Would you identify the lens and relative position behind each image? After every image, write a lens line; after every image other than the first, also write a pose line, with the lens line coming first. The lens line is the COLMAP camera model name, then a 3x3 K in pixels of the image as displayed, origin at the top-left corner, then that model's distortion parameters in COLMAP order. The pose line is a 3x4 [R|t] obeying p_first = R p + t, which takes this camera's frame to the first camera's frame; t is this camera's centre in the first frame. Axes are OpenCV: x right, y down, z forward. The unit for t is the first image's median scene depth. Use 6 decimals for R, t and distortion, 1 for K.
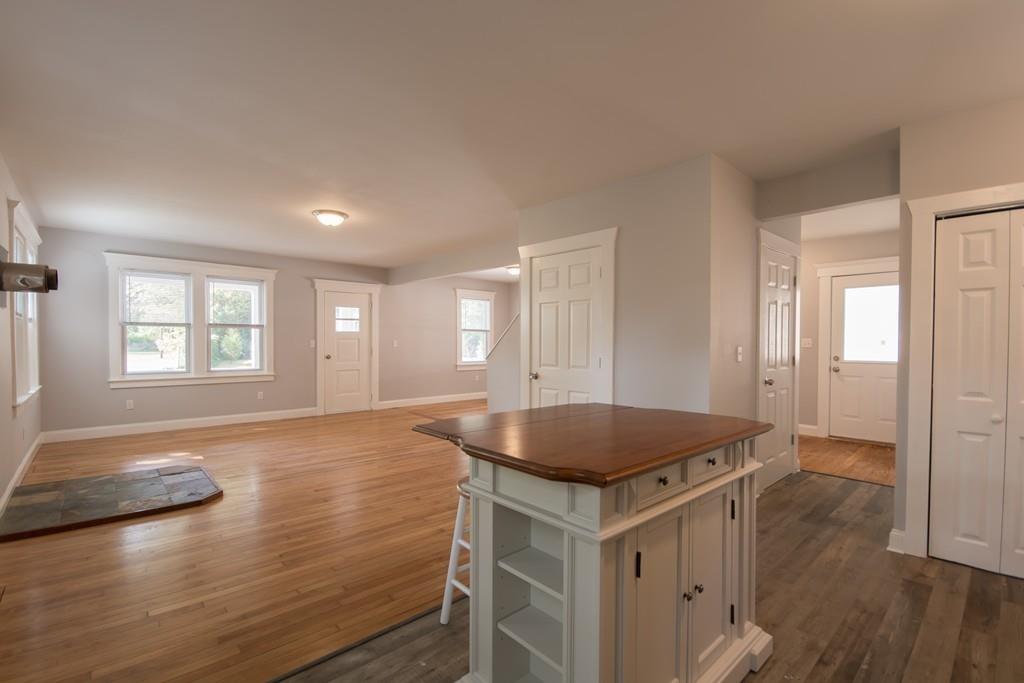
lens RADIAL K [[452.2, 0, 506.6], [0, 452.2, 347.8], [0, 0, 1]] dist [0.000742, -0.000193]
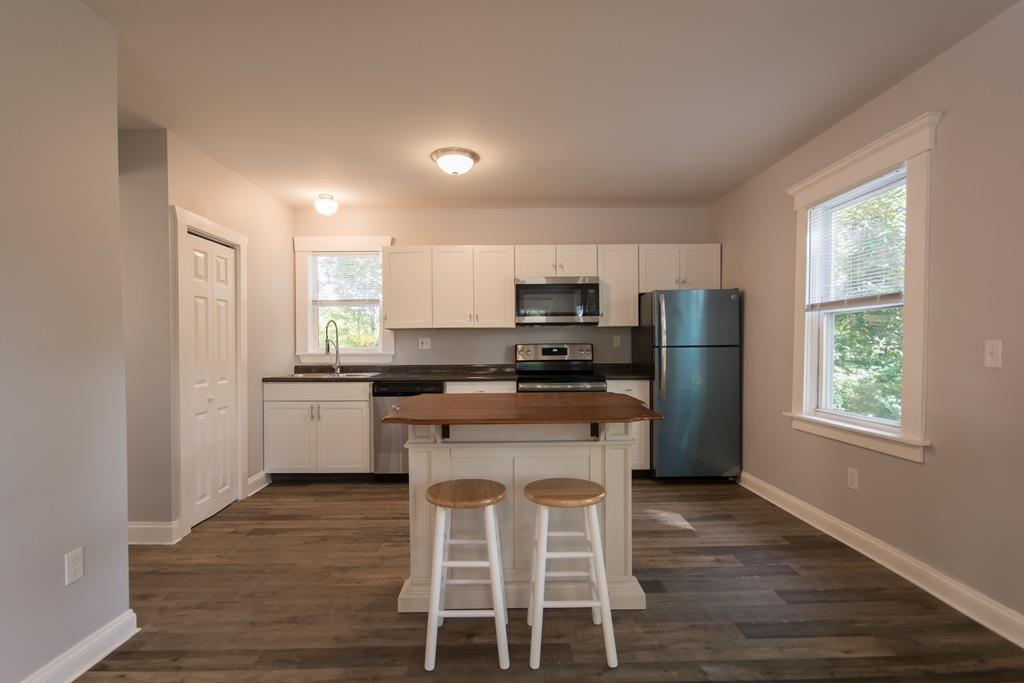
lens RADIAL K [[489.4, 0, 497.1], [0, 489.4, 349.0], [0, 0, 1]] dist [0.003020, 0.000464]
pose [[-0.742734, -0.006119, 0.669558, -0.478497], [0.012319, 0.999664, 0.022801, -0.007353], [-0.669473, 0.025184, -0.742409, 1.473130]]
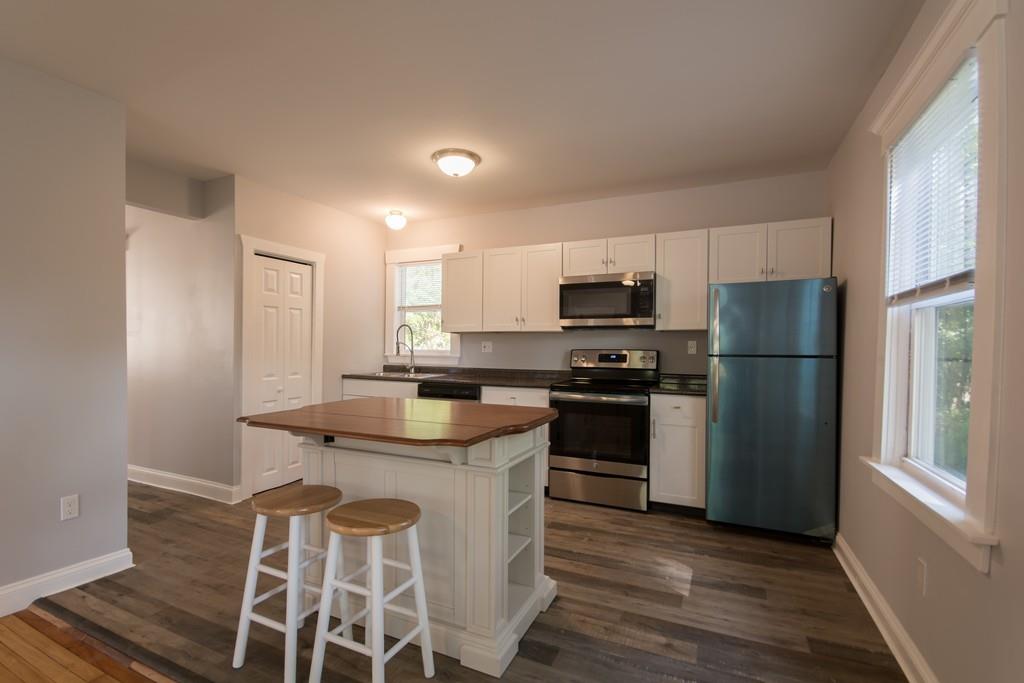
lens RADIAL K [[471.3, 0, 487.9], [0, 471.3, 346.9], [0, 0, 1]] dist [-0.001498, -0.000358]
pose [[-0.369192, -0.007882, 0.929320, -0.720752], [0.002181, 0.999954, 0.009347, -0.006459], [-0.929350, 0.005478, -0.369158, 0.913968]]
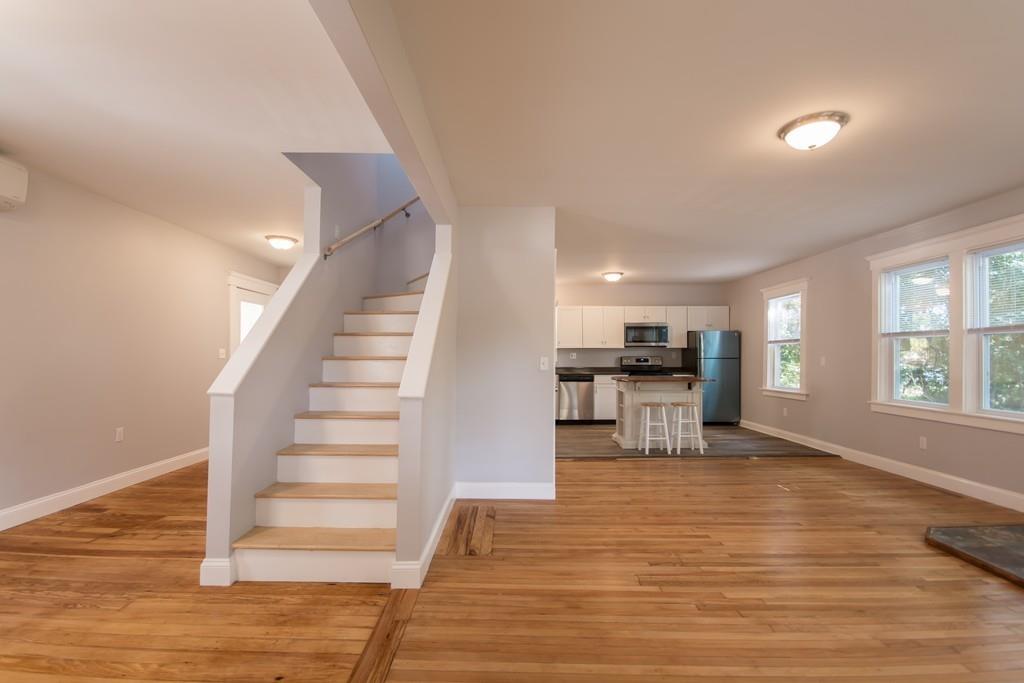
lens RADIAL K [[452.2, 0, 506.6], [0, 452.2, 347.8], [0, 0, 1]] dist [0.000742, -0.000193]
pose [[-0.736800, 0.004882, 0.676093, -0.911563], [0.004023, 0.999988, -0.002837, -0.040785], [-0.676099, 0.000629, -0.736811, 3.095365]]
